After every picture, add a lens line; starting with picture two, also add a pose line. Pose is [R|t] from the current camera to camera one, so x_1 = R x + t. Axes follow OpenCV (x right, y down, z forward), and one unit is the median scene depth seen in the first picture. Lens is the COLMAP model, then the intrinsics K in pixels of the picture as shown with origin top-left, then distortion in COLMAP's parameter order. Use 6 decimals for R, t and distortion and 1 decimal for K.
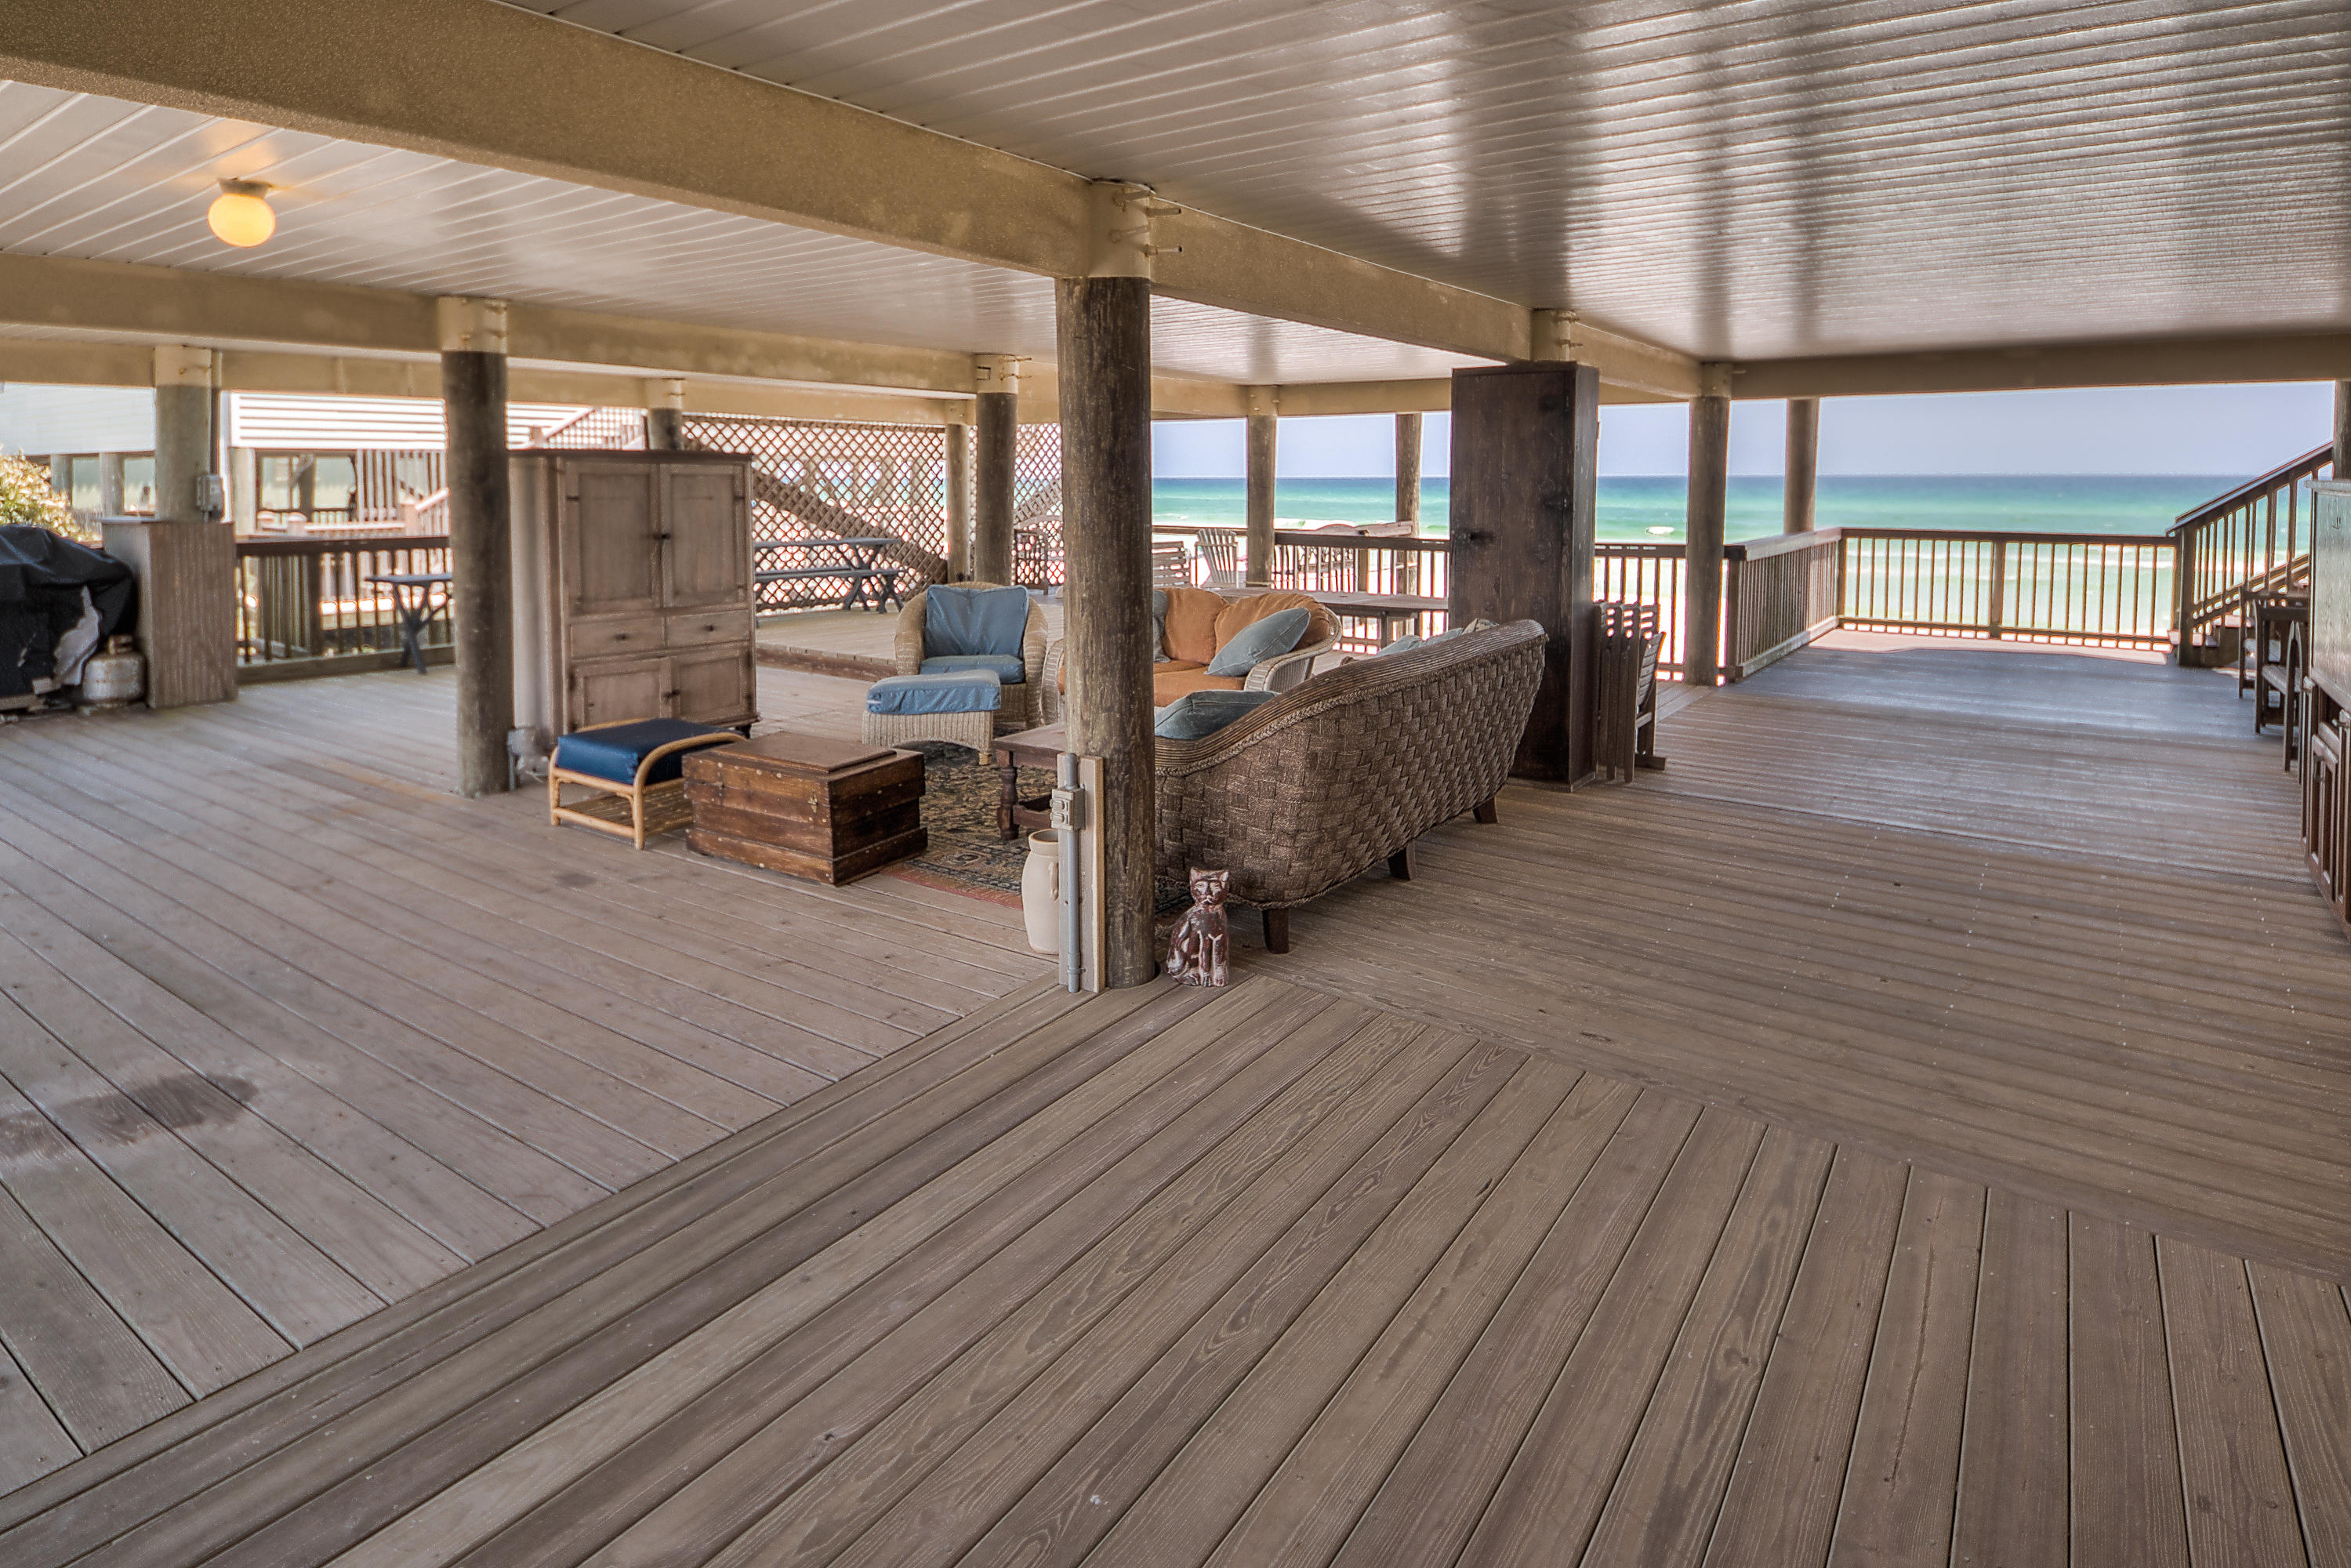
lens RADIAL K [[1209.9, 0, 1175.5], [0, 1209.9, 784.0], [0, 0, 1]] dist [0.016353, -0.000467]
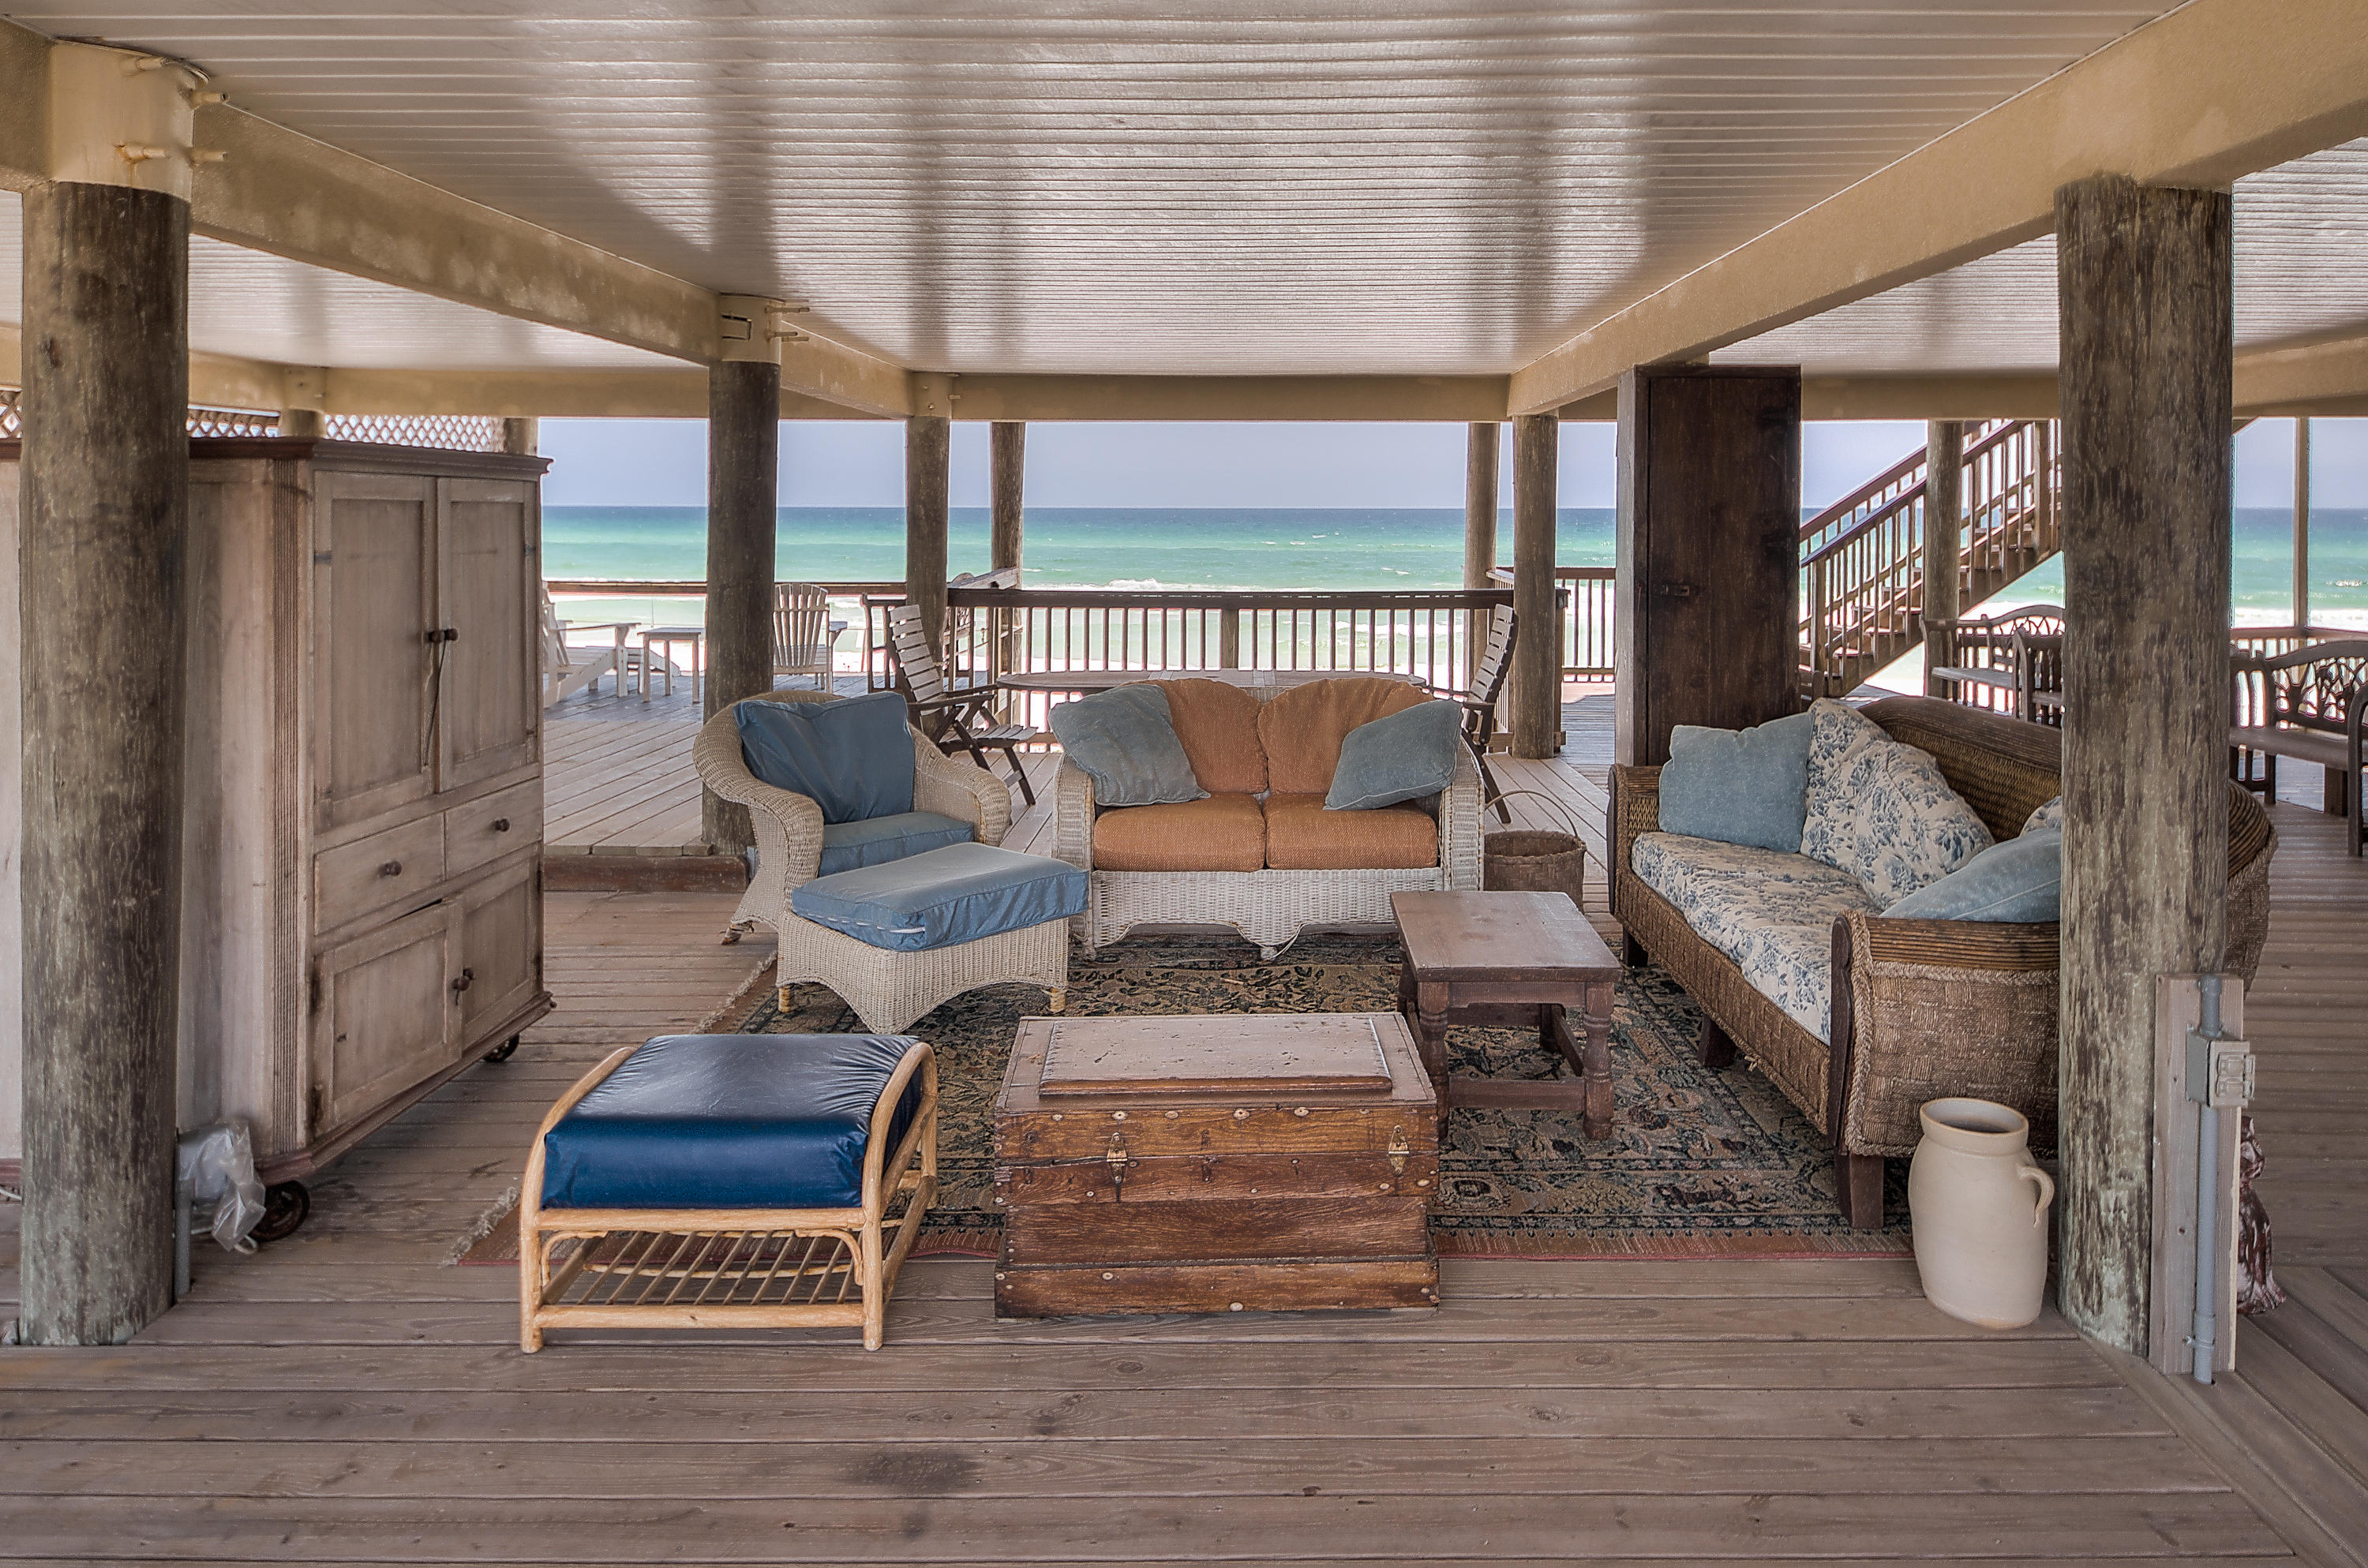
lens RADIAL K [[1573.8, 0, 1184.0], [0, 1573.8, 784.0], [0, 0, 1]] dist [0.003162, 0.000575]
pose [[0.814334, -0.096896, 0.572251, -0.514685], [0.138184, 0.989982, -0.029013, -0.090621], [-0.563707, 0.102702, 0.819565, 0.355981]]
